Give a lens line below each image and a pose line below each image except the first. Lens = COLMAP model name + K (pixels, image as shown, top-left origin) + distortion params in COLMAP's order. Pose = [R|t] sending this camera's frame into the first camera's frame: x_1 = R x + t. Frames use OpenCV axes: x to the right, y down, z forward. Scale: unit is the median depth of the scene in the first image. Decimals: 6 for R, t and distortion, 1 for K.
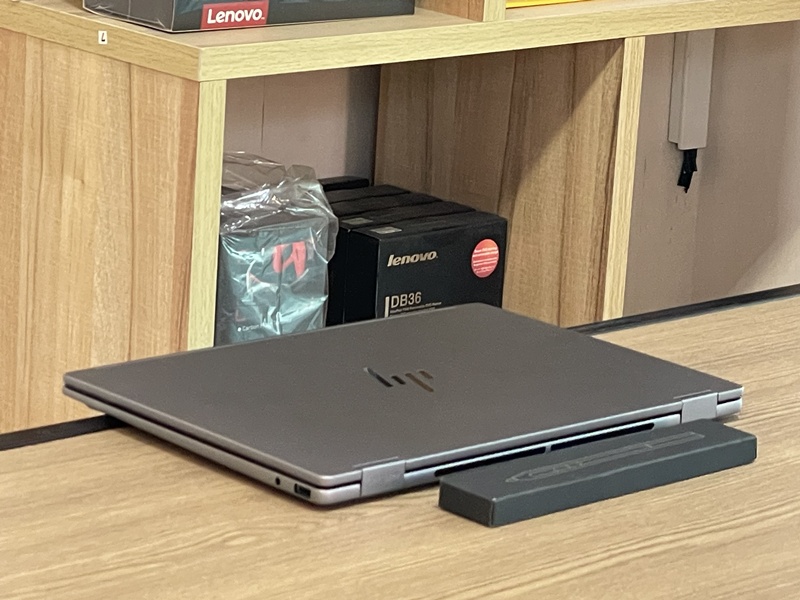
lens RADIAL K [[2980.2, 0, 406.5], [0, 2980.2, 295.3], [0, 0, 1]] dist [0.056401, 0.000000]
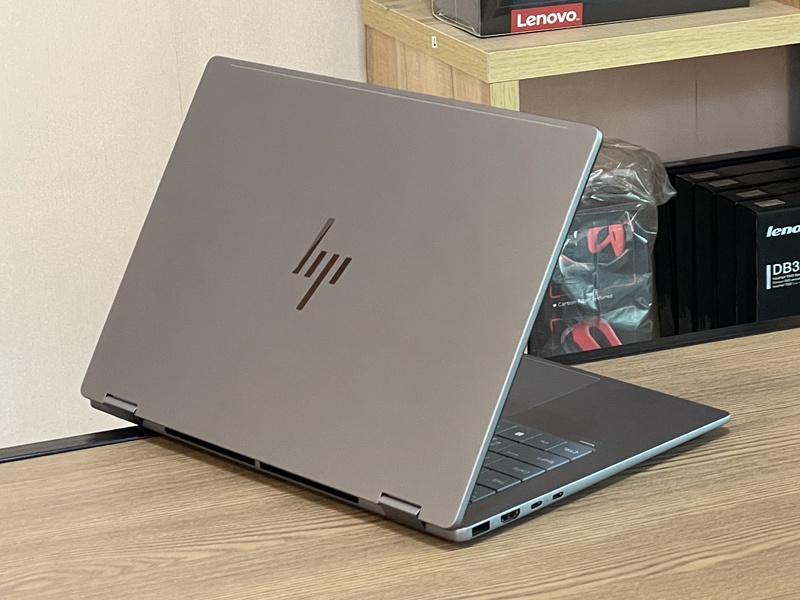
lens RADIAL K [[2363.6, 0, 395.3], [0, 2363.6, 299.5], [0, 0, 1]] dist [0.083682, 0.000000]
pose [[0.917568, 0.016644, -0.397230, 0.235894], [0.004769, 0.998591, 0.052857, -0.036967], [0.397550, -0.050395, 0.916196, 0.178683]]
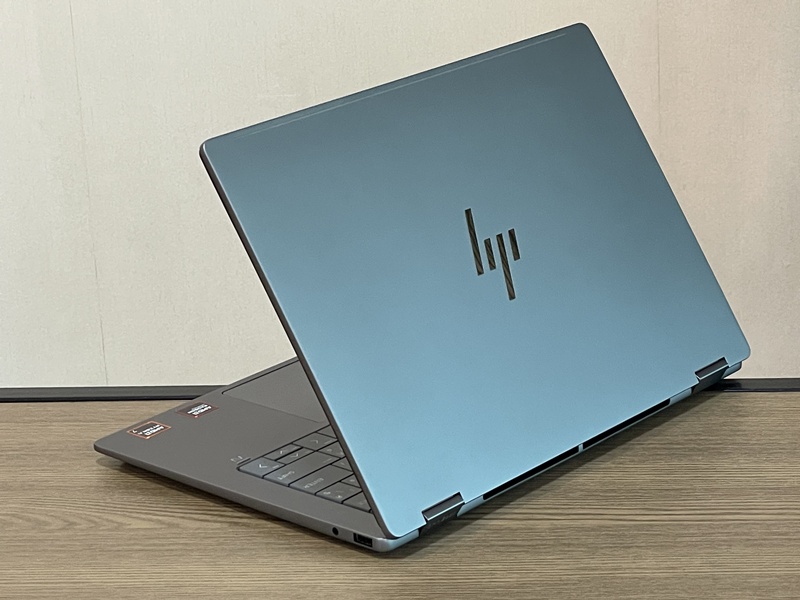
lens RADIAL K [[2363.6, 0, 399.5], [0, 2363.6, 298.5], [0, 0, 1]] dist [0.083682, 0.000000]
pose [[0.675119, 0.148779, -0.722550, 0.398040], [-0.101720, 0.988871, 0.108573, -0.065232], [0.730662, 0.000198, 0.682739, 0.316988]]
